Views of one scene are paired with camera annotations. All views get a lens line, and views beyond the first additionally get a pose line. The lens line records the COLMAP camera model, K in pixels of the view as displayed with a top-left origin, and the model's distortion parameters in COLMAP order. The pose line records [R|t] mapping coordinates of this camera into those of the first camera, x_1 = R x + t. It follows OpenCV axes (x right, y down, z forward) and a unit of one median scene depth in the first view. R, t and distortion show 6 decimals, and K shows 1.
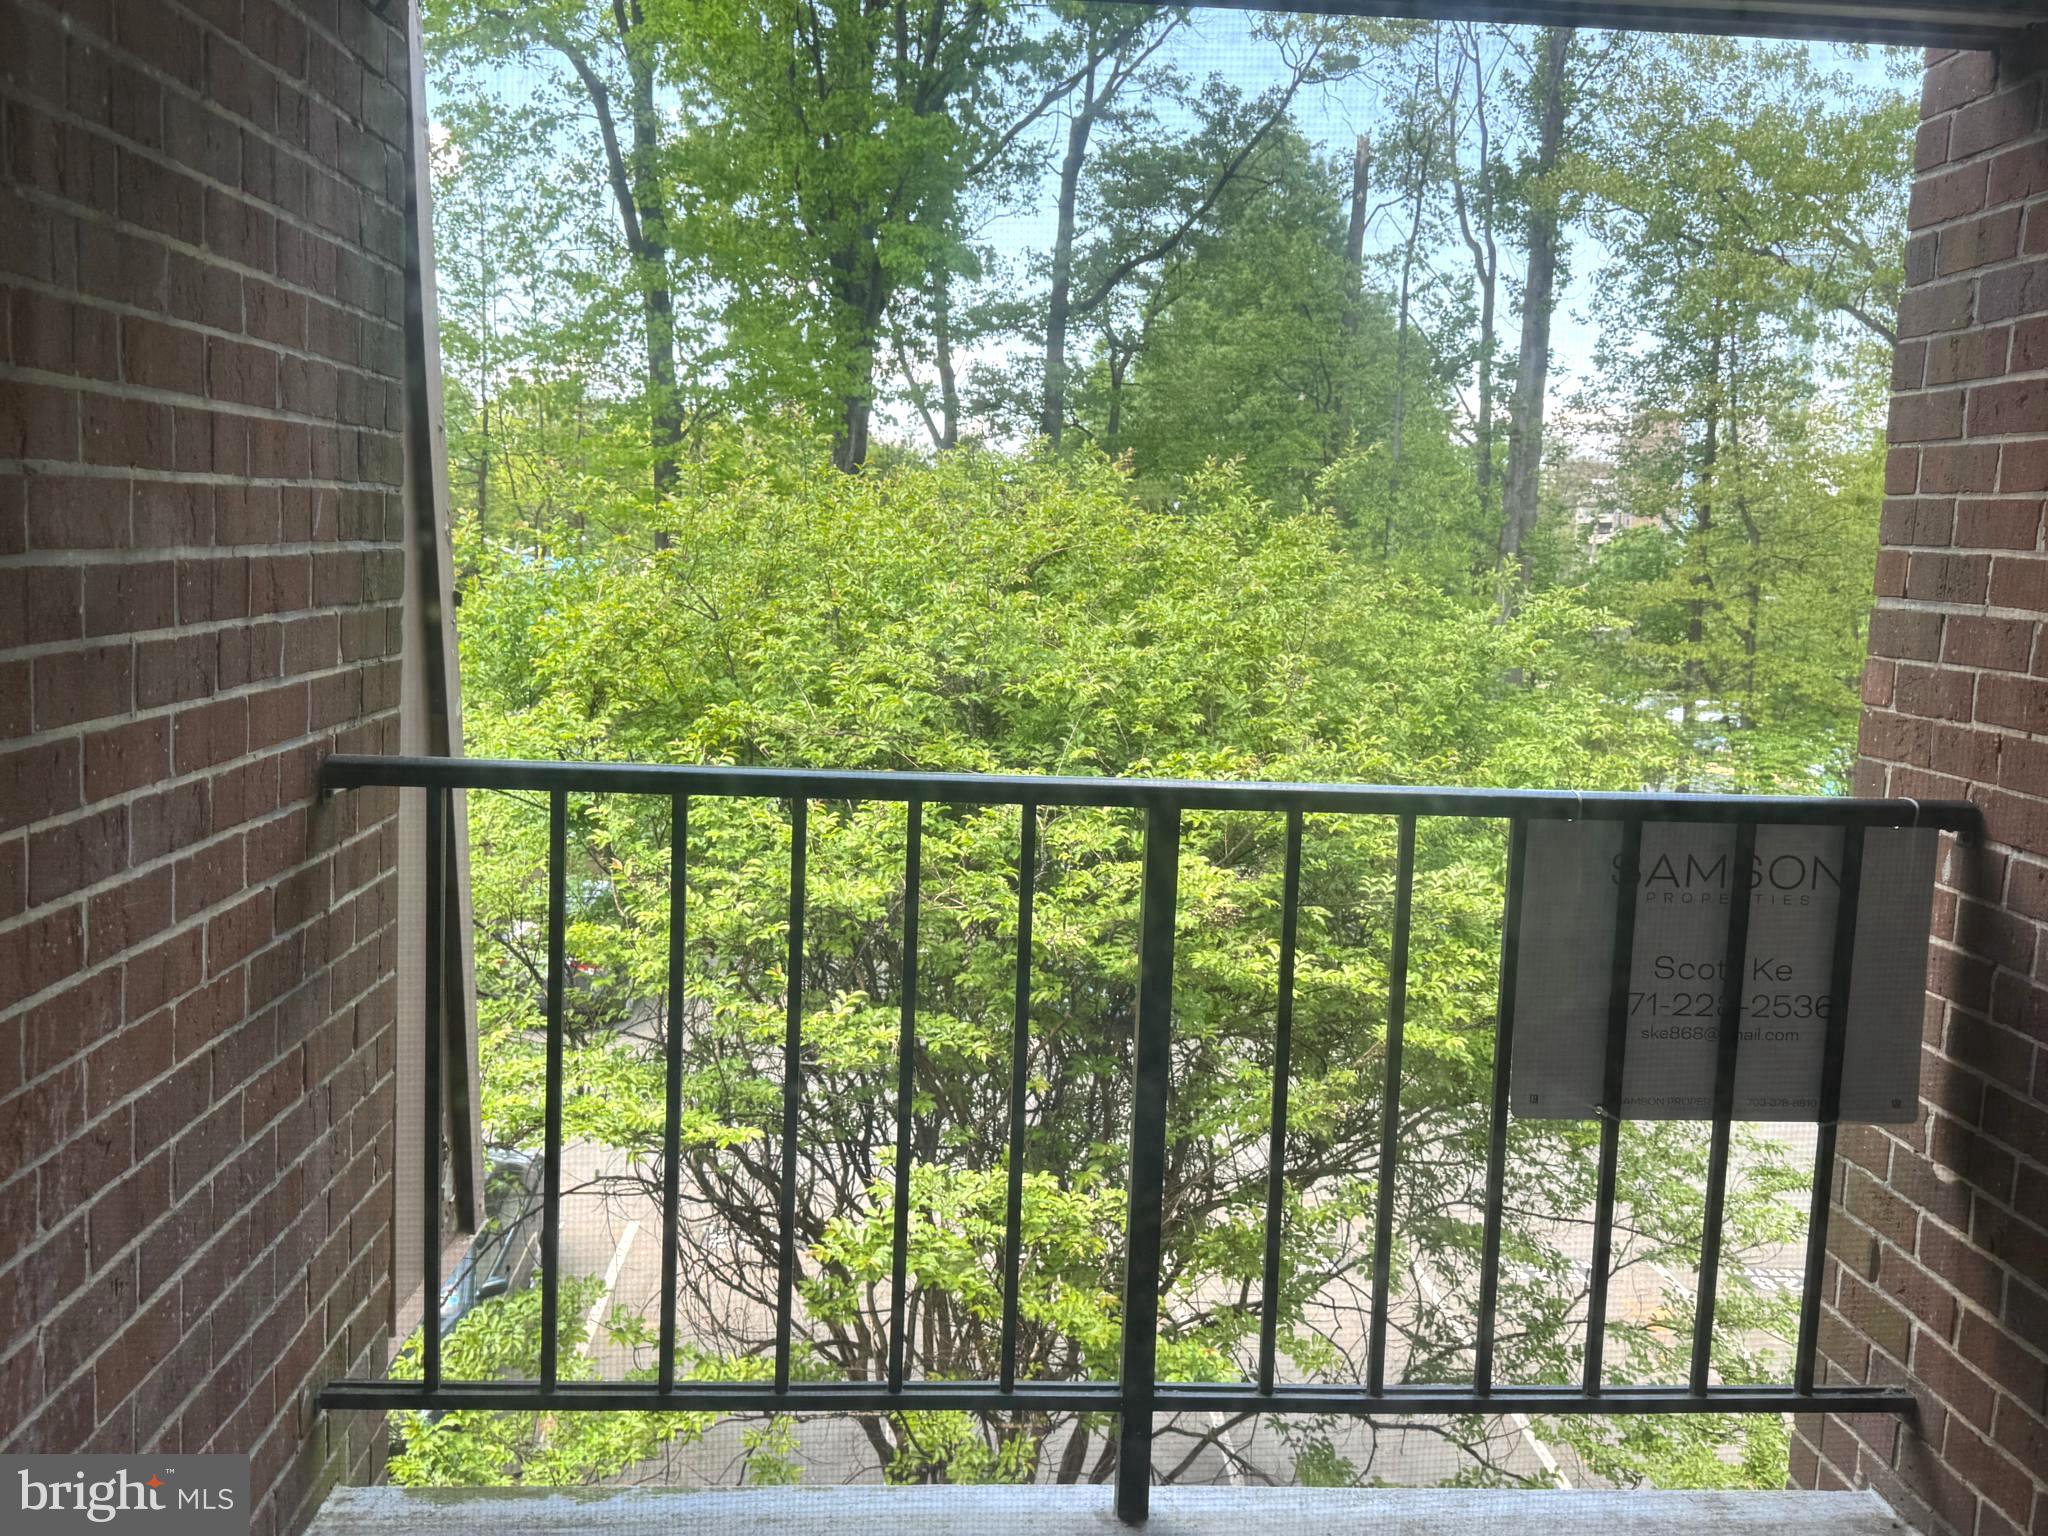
lens RADIAL K [[1821.3, 0, 1024.0], [0, 1821.3, 768.0], [0, 0, 1]] dist [0.179681, -0.363847]
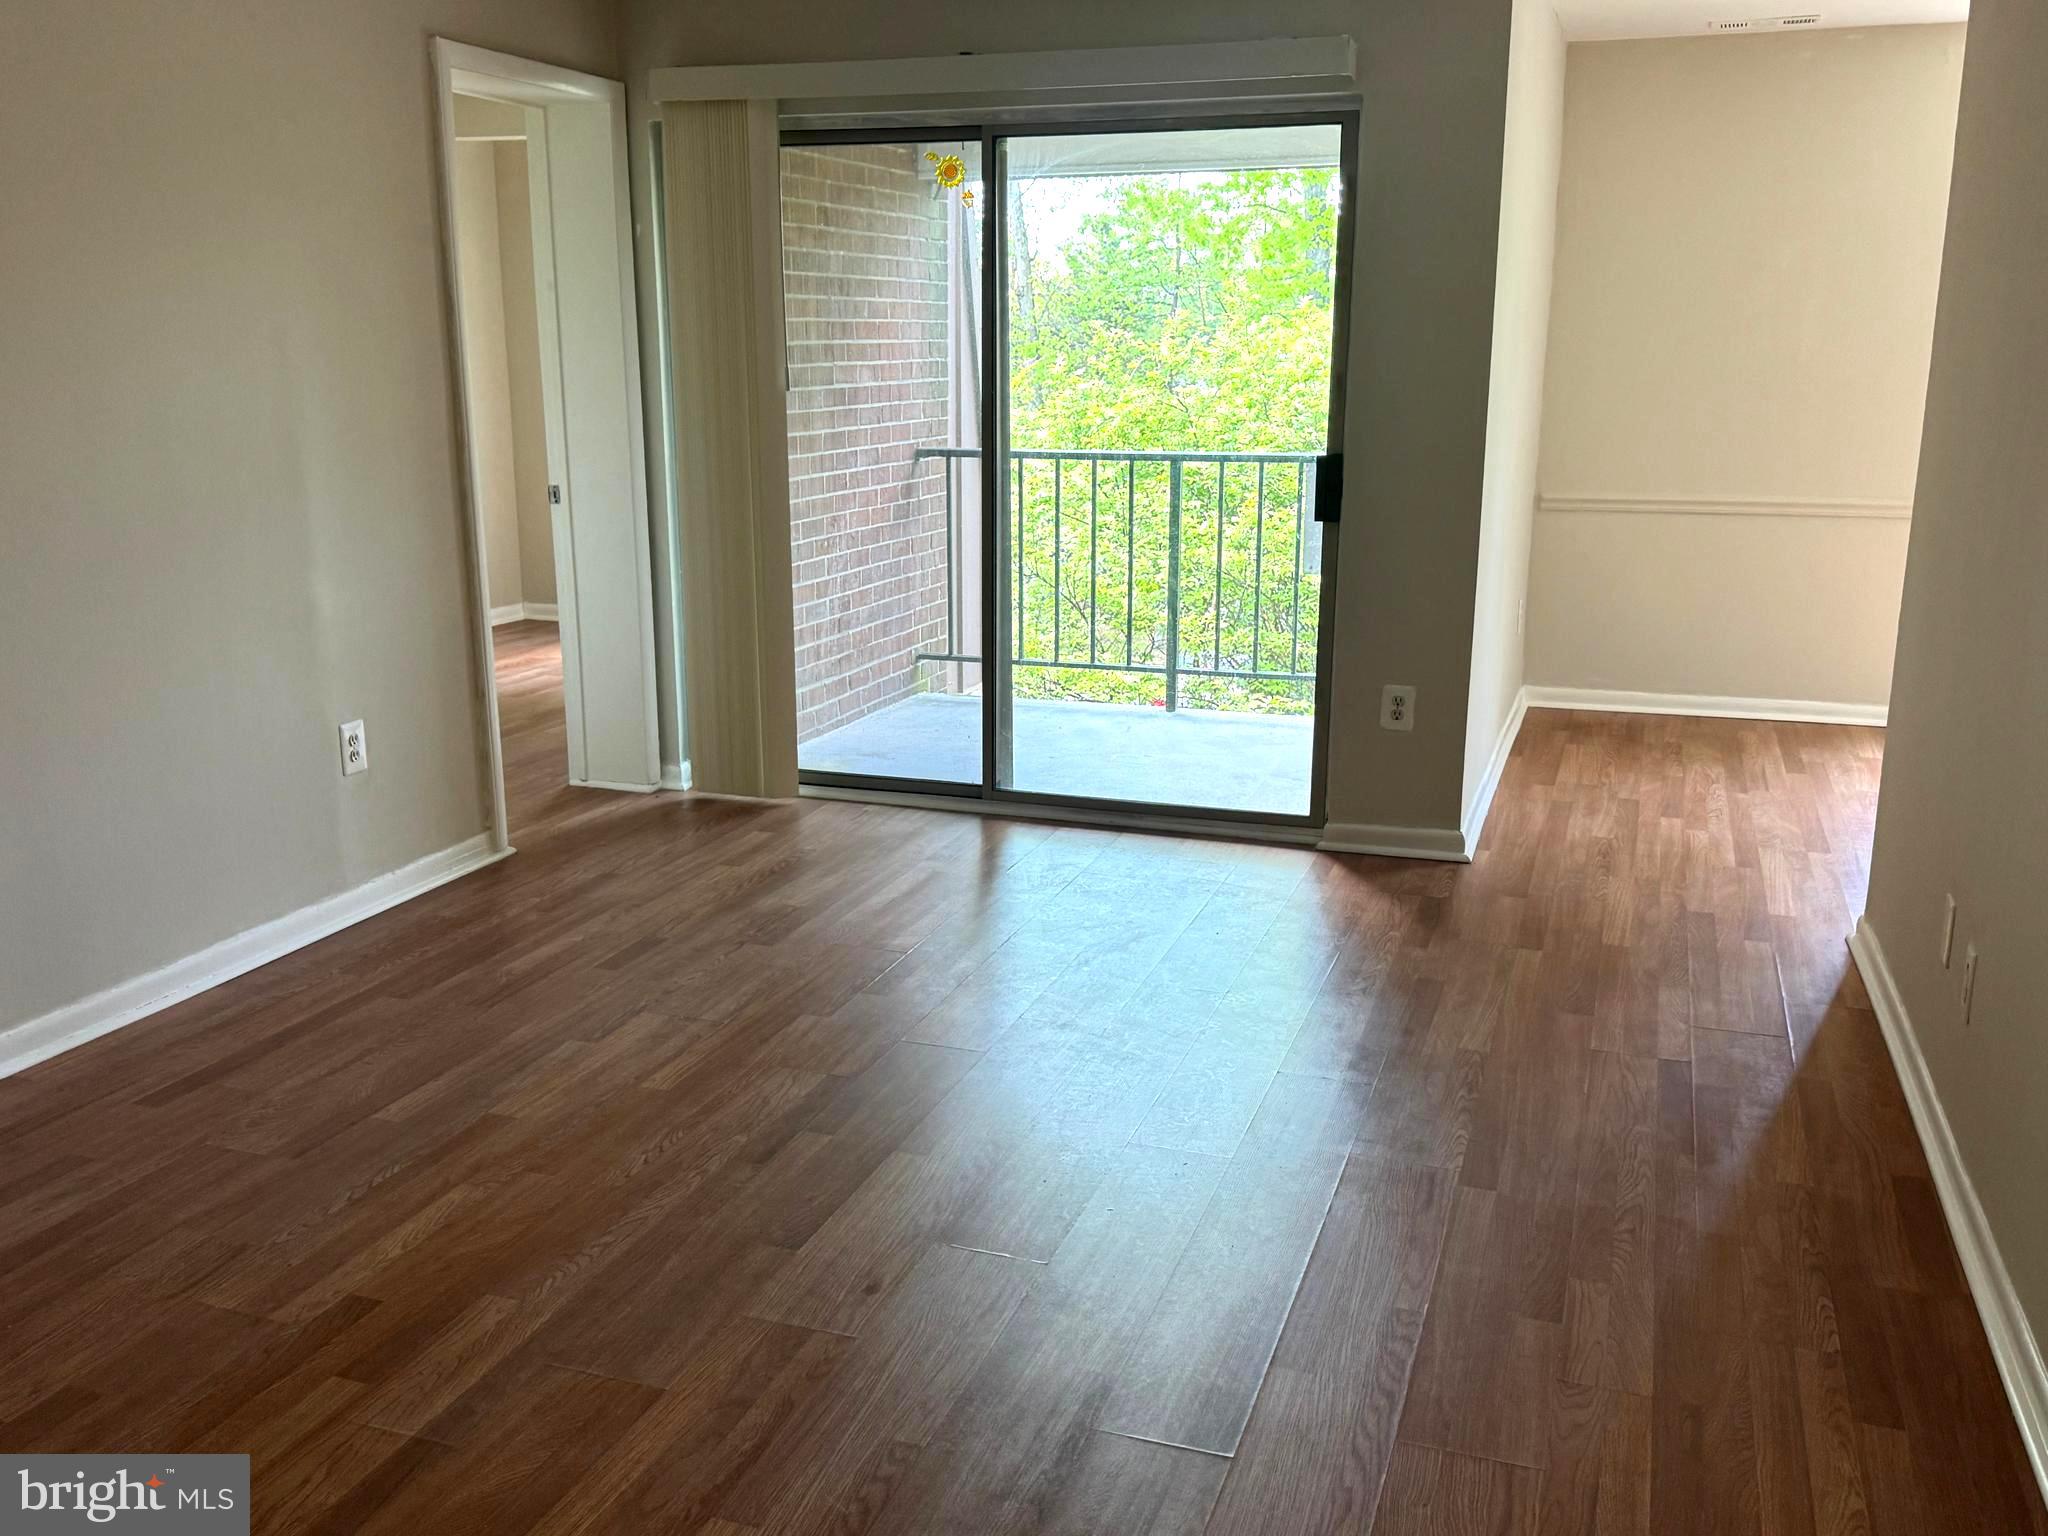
lens RADIAL K [[1821.3, 0, 1024.0], [0, 1821.3, 768.0], [0, 0, 1]] dist [0.179681, -0.363847]
pose [[0.921772, 0.052418, -0.384173, 0.375009], [-0.014124, 0.994701, 0.101831, 0.079532], [0.387475, -0.088439, 0.917628, -0.679352]]
